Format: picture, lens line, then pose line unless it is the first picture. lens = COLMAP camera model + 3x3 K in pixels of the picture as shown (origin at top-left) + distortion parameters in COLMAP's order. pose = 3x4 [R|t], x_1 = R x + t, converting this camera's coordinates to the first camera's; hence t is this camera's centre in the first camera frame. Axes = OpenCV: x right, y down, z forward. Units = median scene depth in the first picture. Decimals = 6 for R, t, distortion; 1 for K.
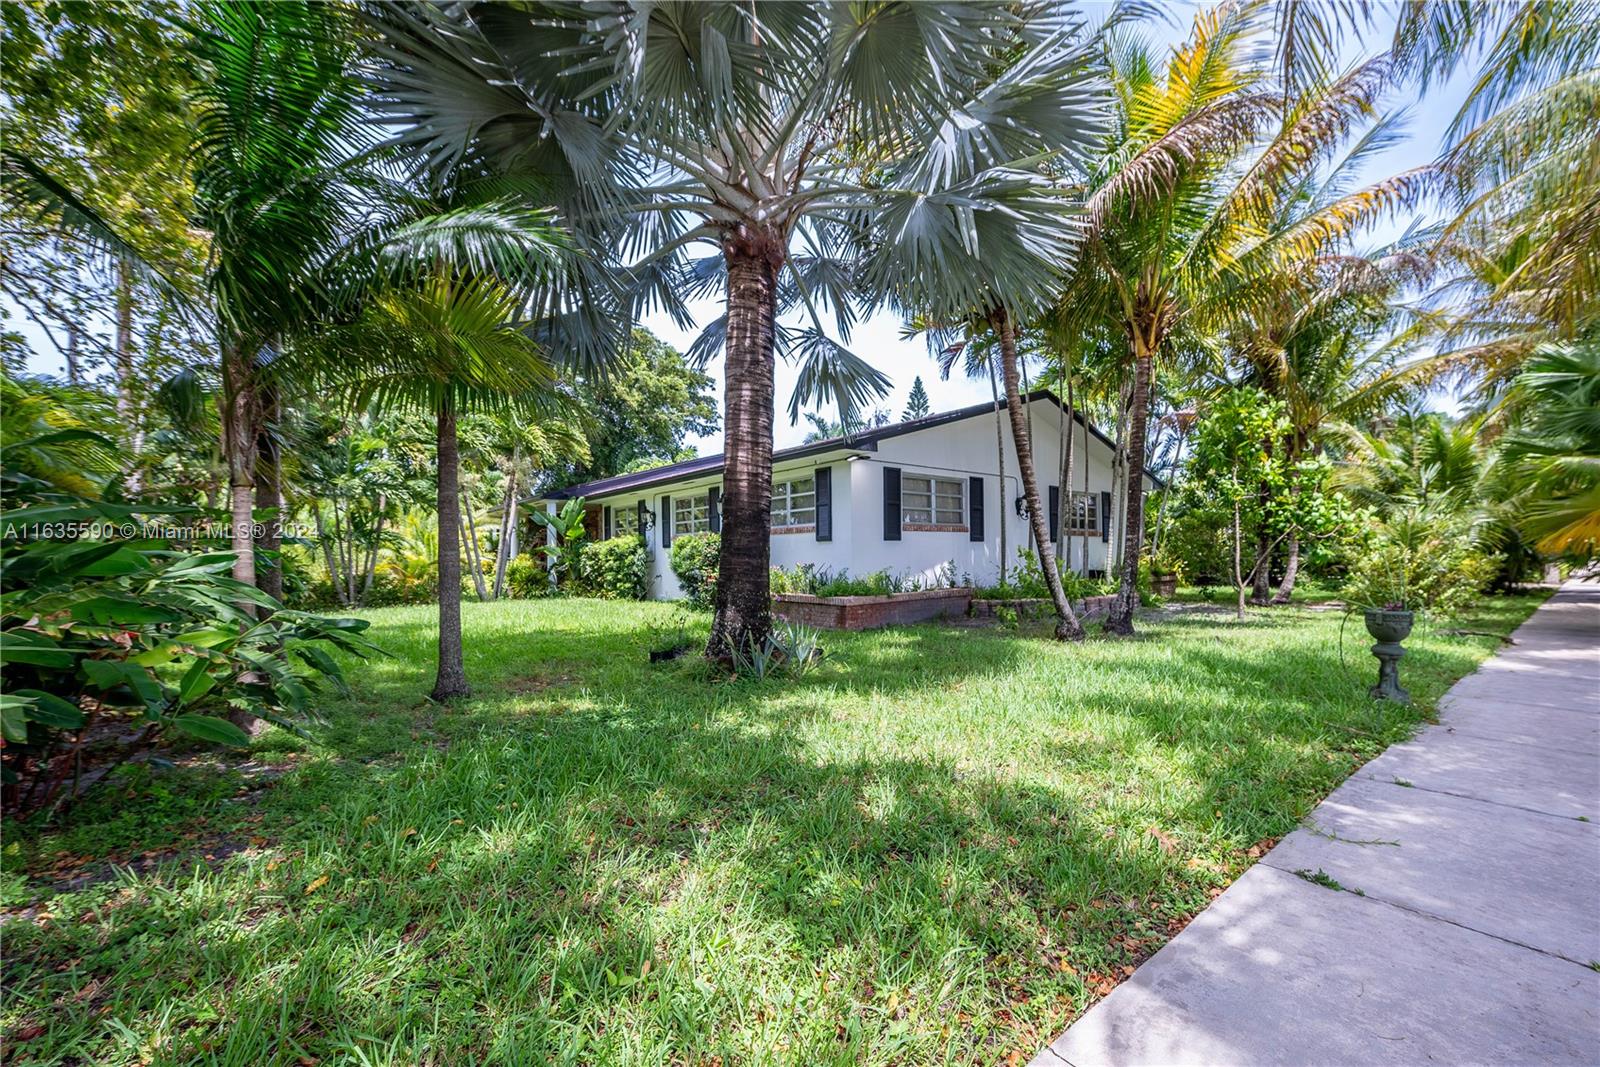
lens RADIAL K [[662.6, 0, 824.4], [0, 662.6, 533.4], [0, 0, 1]] dist [0.001738, -0.003016]
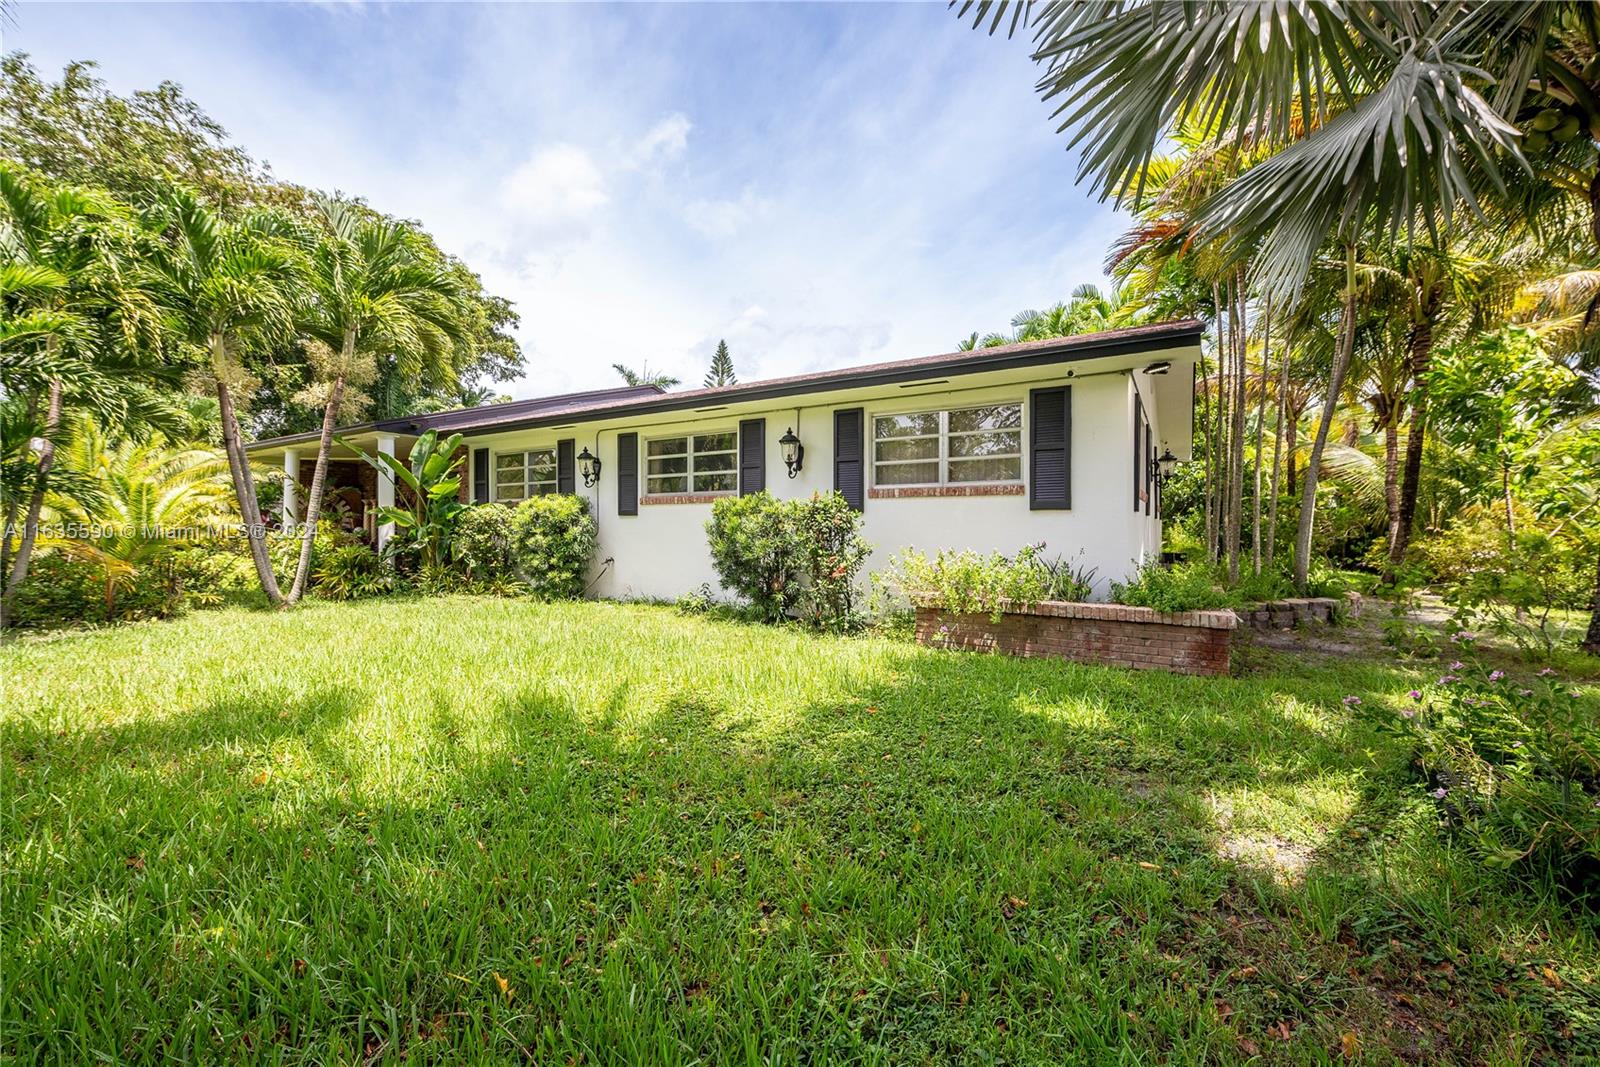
lens RADIAL K [[662.6, 0, 824.4], [0, 662.6, 533.4], [0, 0, 1]] dist [0.001738, -0.003016]
pose [[0.949249, 0.006951, 0.314448, -0.242118], [-0.021029, 0.998921, 0.041400, 0.008325], [-0.313821, -0.045911, 0.948372, 0.313986]]
